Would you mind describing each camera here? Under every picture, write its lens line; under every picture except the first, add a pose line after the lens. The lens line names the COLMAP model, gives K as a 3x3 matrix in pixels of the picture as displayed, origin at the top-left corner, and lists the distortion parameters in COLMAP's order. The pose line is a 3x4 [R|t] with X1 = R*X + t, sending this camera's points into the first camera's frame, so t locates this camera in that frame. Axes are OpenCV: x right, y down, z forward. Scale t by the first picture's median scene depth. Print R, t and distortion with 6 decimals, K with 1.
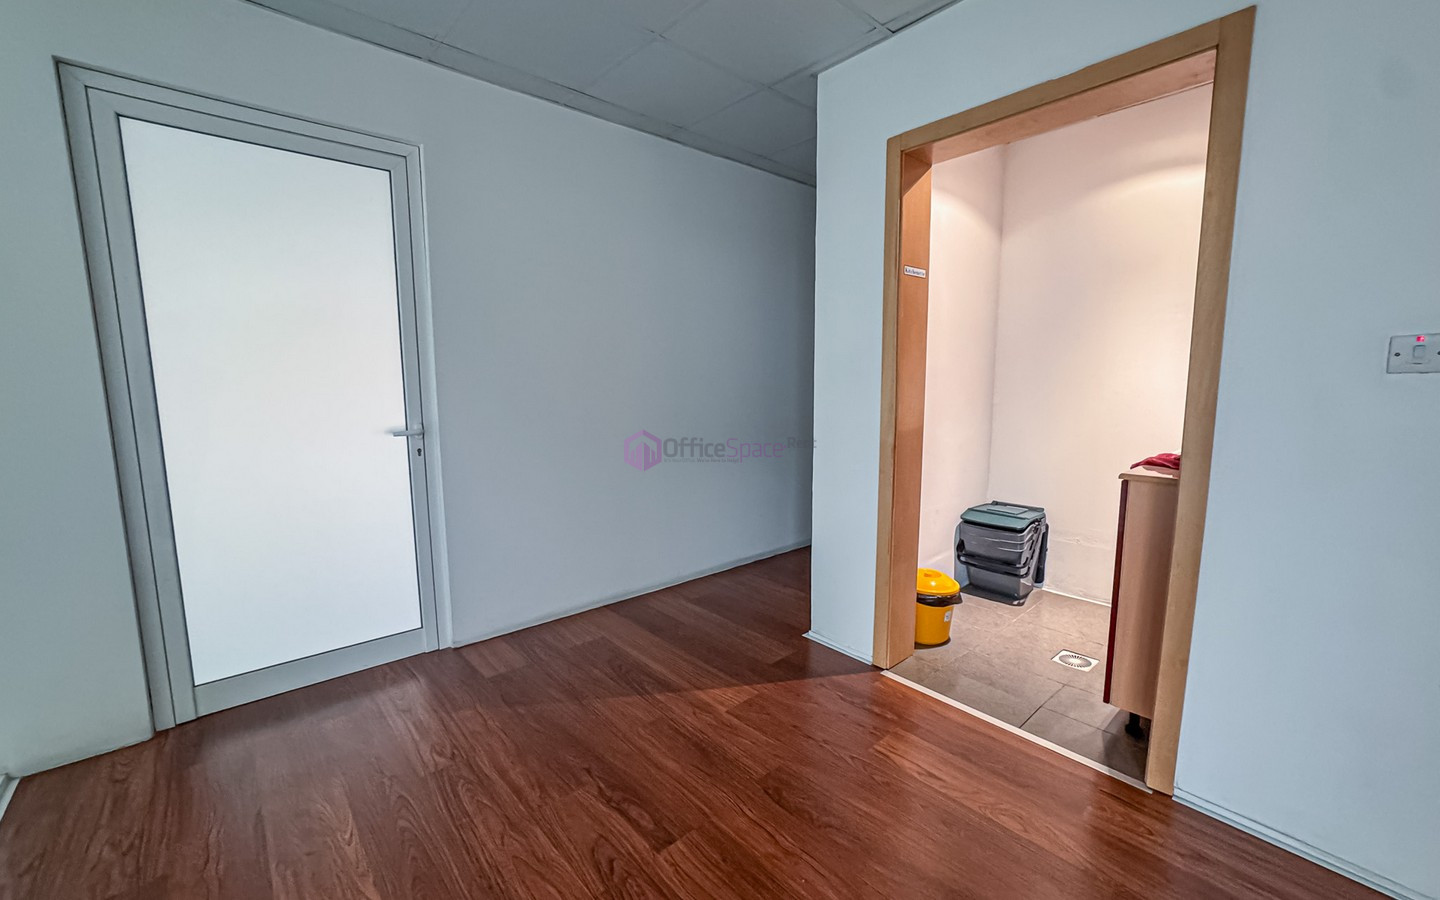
lens RADIAL K [[594.7, 0, 711.5], [0, 594.7, 453.5], [0, 0, 1]] dist [-0.043907, 0.019401]
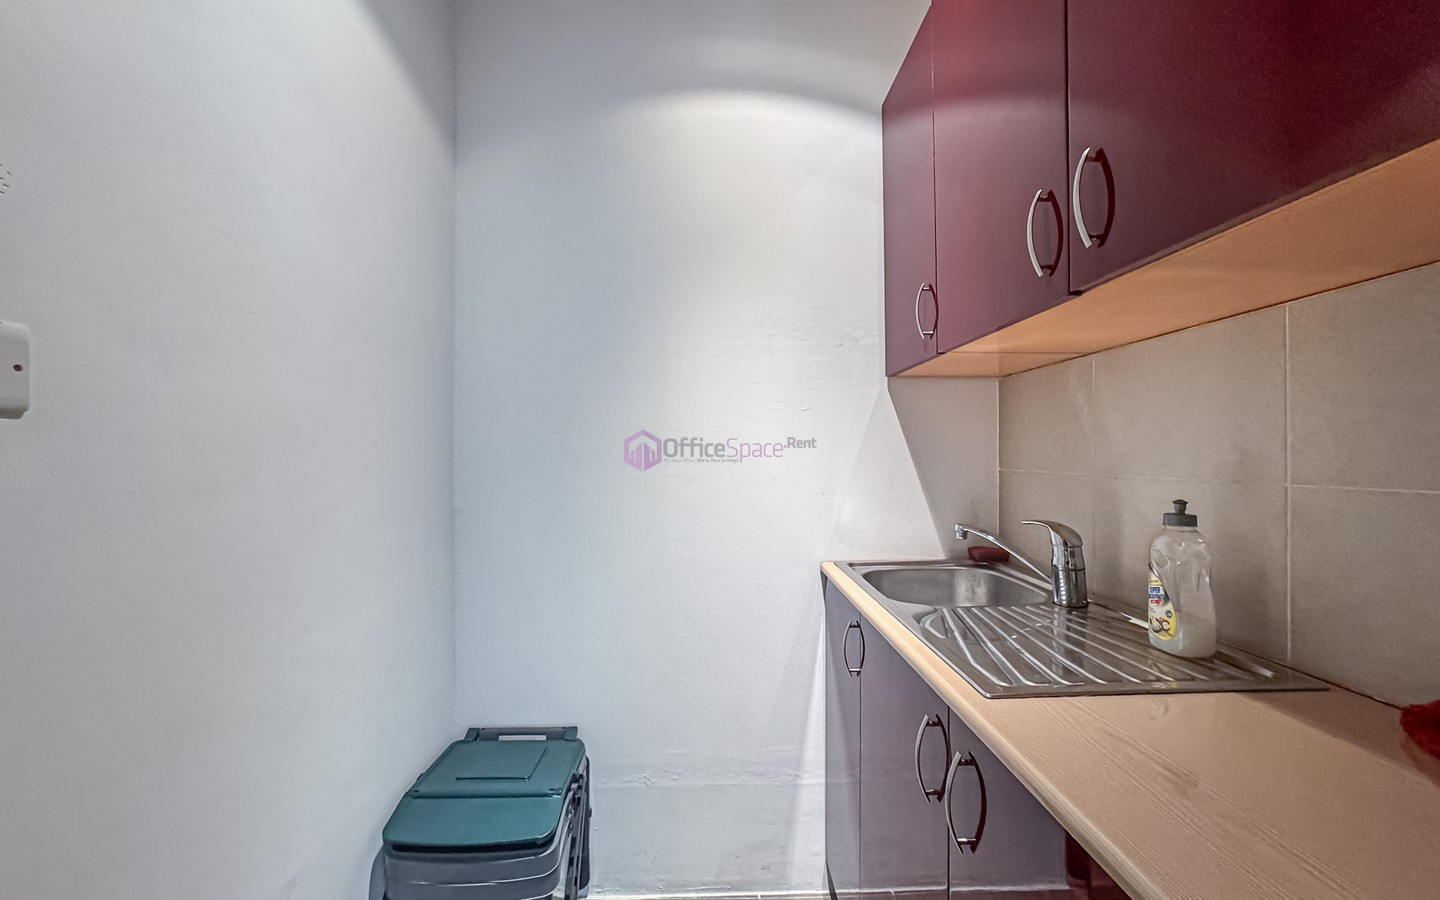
lens RADIAL K [[594.7, 0, 711.5], [0, 594.7, 453.5], [0, 0, 1]] dist [-0.043907, 0.019401]
pose [[0.653921, 0.000673, 0.756563, 0.280779], [0.098658, 0.991385, -0.086156, -0.072017], [-0.750103, 0.130980, 0.648220, 0.586719]]
